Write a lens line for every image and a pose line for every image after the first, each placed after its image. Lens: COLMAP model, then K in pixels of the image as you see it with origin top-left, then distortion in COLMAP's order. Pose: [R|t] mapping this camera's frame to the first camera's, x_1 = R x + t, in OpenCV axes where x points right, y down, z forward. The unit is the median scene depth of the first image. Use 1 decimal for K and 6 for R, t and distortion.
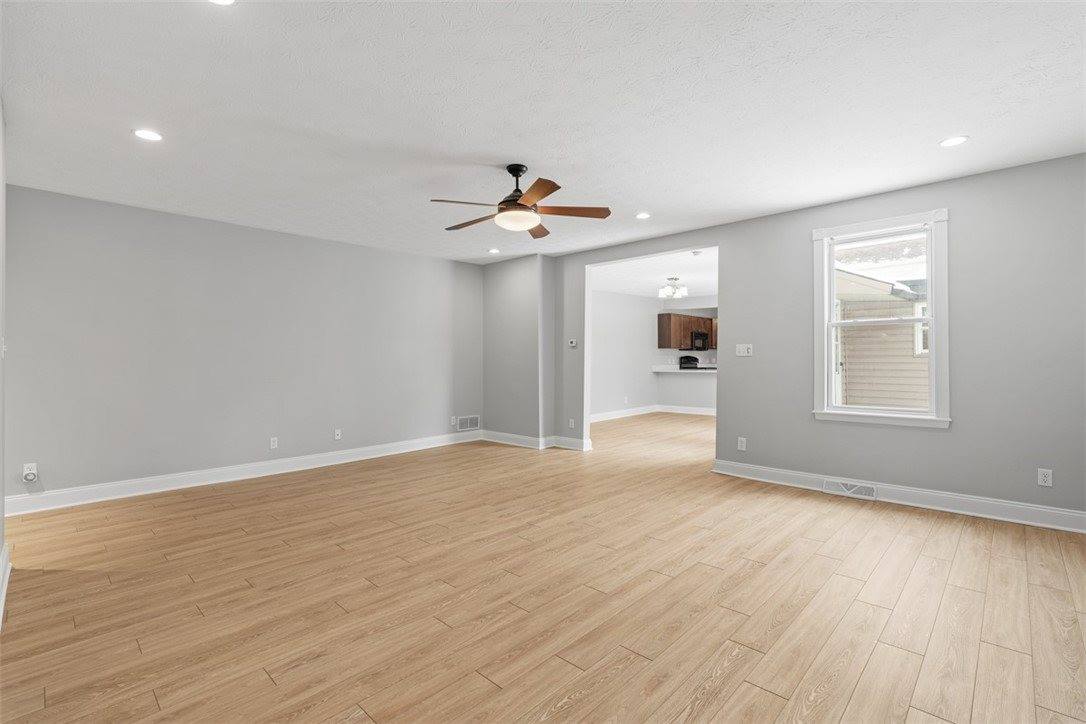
lens RADIAL K [[496.9, 0, 556.3], [0, 496.9, 362.1], [0, 0, 1]] dist [-0.006511, 0.002466]
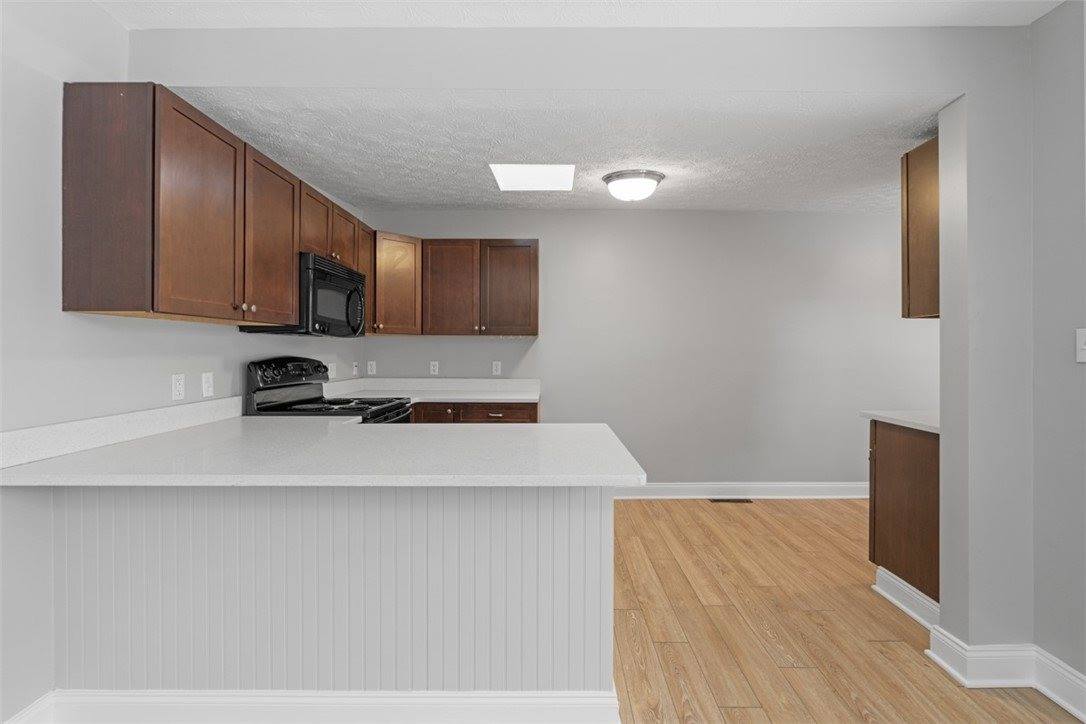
lens RADIAL K [[496.9, 0, 545.7], [0, 496.9, 345.9], [0, 0, 1]] dist [-0.006511, 0.002466]
pose [[0.744205, 0.017967, 0.667709, 0.663242], [-0.007786, 0.999804, -0.018226, -0.047146], [-0.667905, 0.008365, 0.744199, 2.455978]]
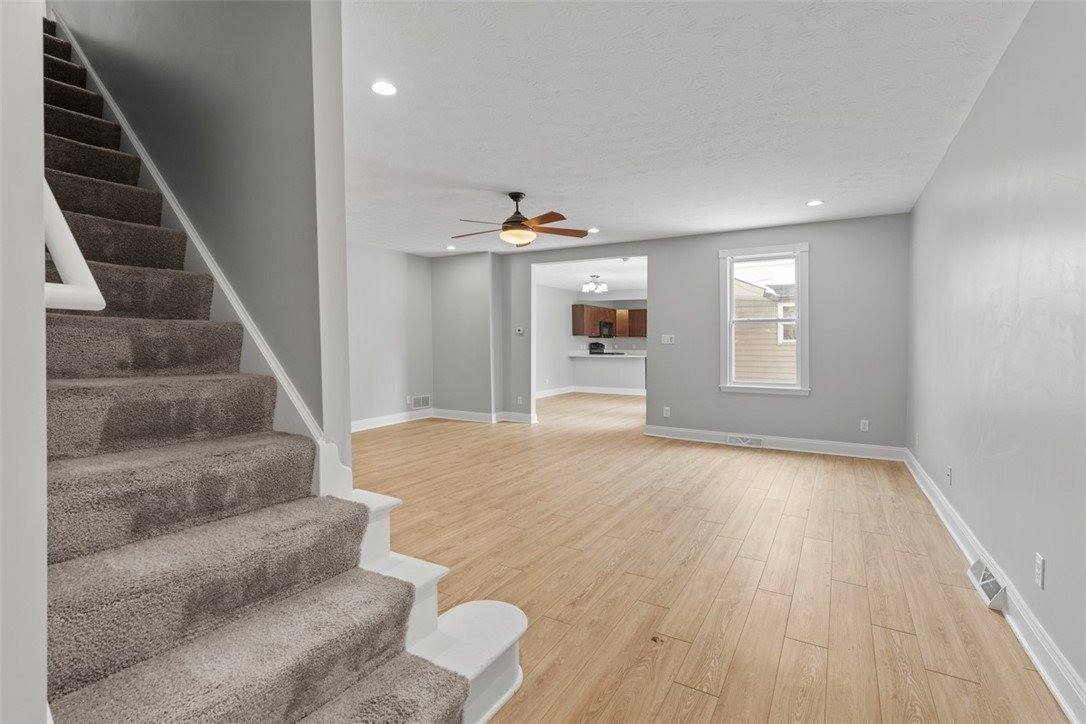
lens RADIAL K [[496.9, 0, 551.1], [0, 496.9, 346.6], [0, 0, 1]] dist [-0.006511, 0.002466]
pose [[0.976057, 0.008550, 0.217345, -0.266969], [-0.008346, 0.999963, -0.001854, -0.000424], [-0.217353, -0.000005, 0.976093, -0.259792]]
